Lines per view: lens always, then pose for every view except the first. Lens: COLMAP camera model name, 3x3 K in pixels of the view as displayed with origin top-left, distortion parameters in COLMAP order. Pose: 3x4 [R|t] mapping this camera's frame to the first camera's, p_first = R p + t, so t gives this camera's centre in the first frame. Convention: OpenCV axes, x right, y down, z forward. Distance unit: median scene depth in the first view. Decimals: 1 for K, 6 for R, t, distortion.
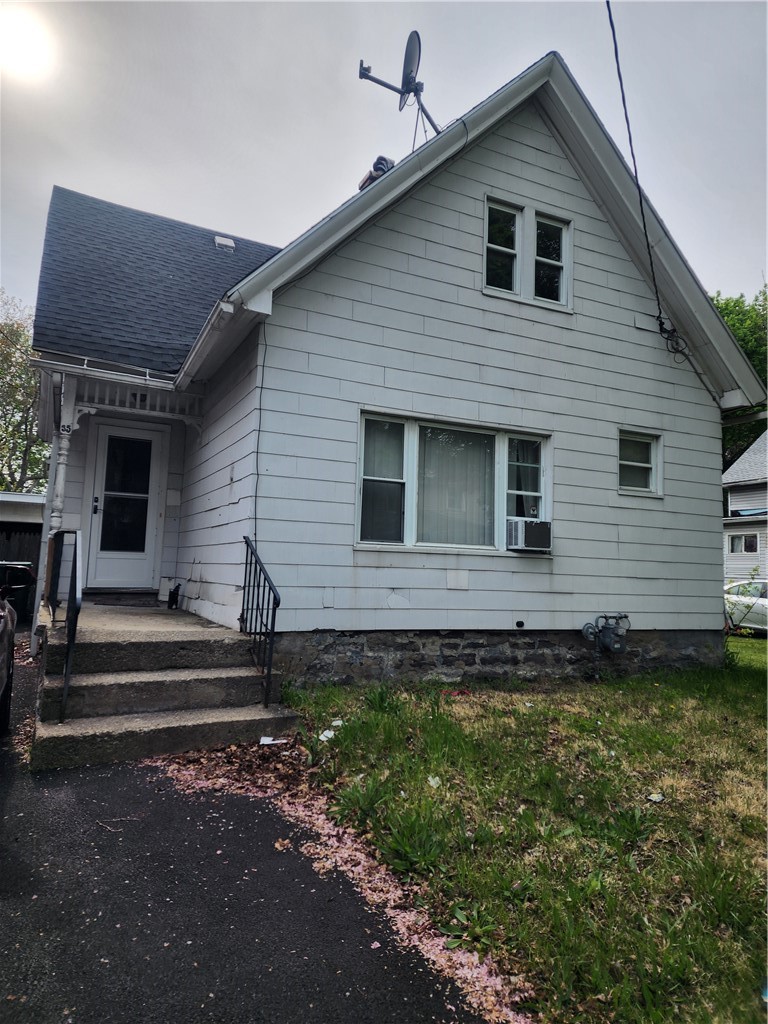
lens RADIAL K [[682.7, 0, 382.3], [0, 682.7, 508.2], [0, 0, 1]] dist [0.057343, -0.060343]
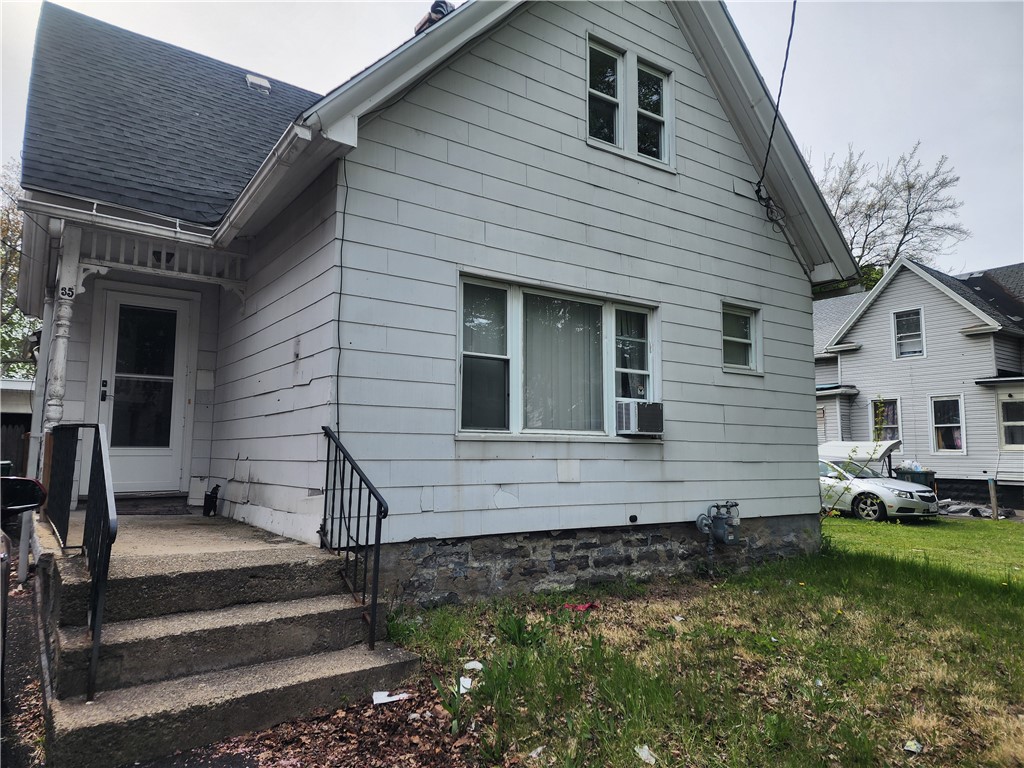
lens RADIAL K [[682.7, 0, 511.7], [0, 682.7, 391.3], [0, 0, 1]] dist [0.057343, -0.060343]
pose [[0.985860, -0.011079, 0.167207, -0.098299], [0.011016, 0.999938, 0.001308, 0.001453], [-0.167211, 0.000552, 0.985921, 0.148908]]
